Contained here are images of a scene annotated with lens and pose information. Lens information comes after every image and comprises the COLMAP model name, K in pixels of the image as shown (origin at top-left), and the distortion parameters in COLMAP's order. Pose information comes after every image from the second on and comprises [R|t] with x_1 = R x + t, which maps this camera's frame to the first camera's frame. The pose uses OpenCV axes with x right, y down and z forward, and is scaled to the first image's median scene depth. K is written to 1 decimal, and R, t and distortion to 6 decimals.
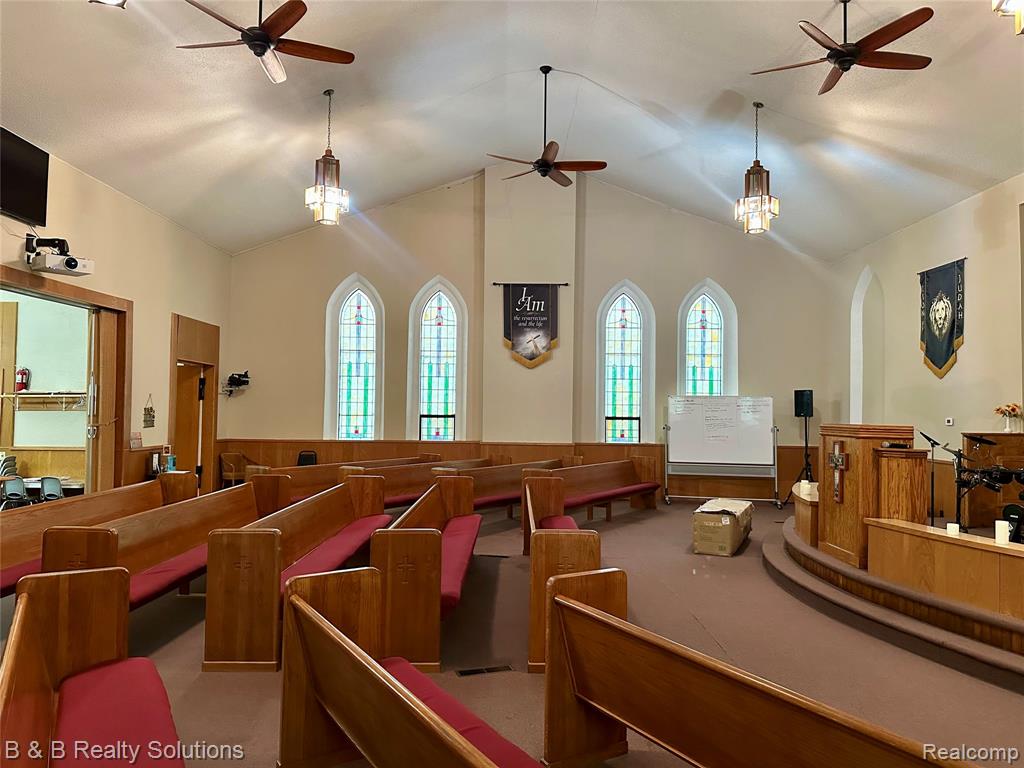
lens RADIAL K [[724.4, 0, 510.6], [0, 724.4, 383.3], [0, 0, 1]] dist [0.075407, -0.083290]
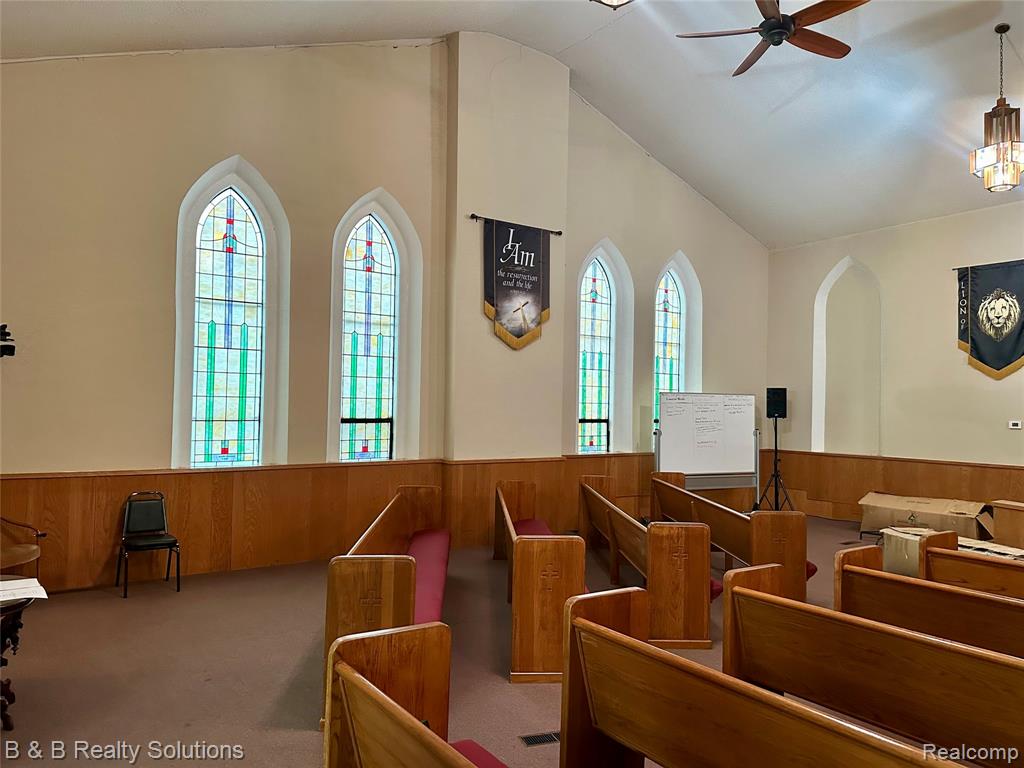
lens RADIAL K [[728.4, 0, 528.1], [0, 728.4, 389.8], [0, 0, 1]] dist [0.055631, -0.016750]
pose [[0.803403, 0.015109, 0.595245, -0.363303], [-0.027046, 0.999572, 0.011133, 0.009166], [-0.594822, -0.025043, 0.803468, 0.434107]]
